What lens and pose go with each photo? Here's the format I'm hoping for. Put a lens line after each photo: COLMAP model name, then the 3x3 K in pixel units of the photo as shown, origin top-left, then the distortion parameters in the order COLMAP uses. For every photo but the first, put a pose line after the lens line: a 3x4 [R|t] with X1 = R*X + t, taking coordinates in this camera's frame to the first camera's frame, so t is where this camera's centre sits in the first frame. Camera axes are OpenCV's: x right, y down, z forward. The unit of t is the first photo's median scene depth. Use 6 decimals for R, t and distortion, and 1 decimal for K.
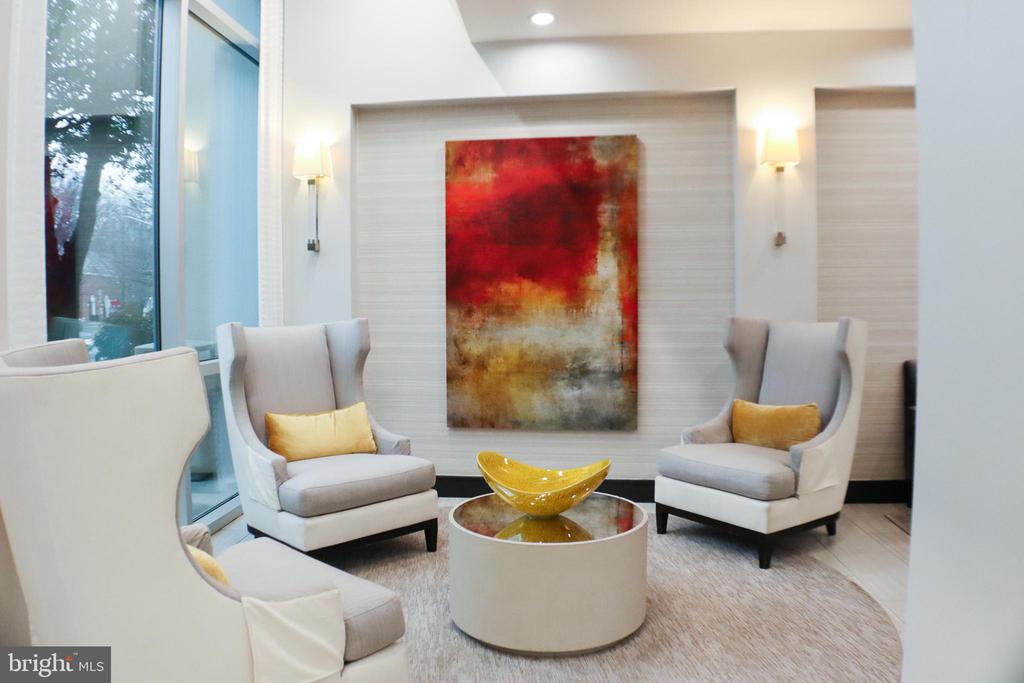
lens RADIAL K [[801.1, 0, 512.2], [0, 801.1, 355.2], [0, 0, 1]] dist [-0.137810, -0.005484]
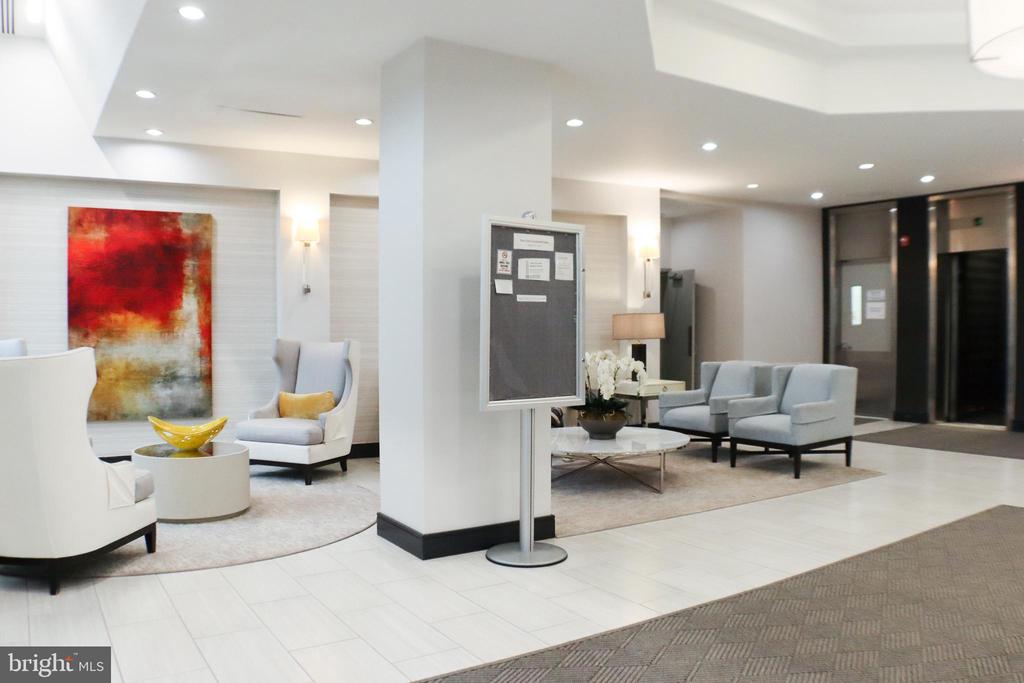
lens RADIAL K [[801.1, 0, 512.2], [0, 801.1, 355.2], [0, 0, 1]] dist [-0.137810, -0.005484]
pose [[0.813833, -0.004325, 0.581082, -0.227518], [0.022424, 0.999461, -0.023967, 0.028407], [-0.580666, 0.032535, 0.813492, -0.482989]]
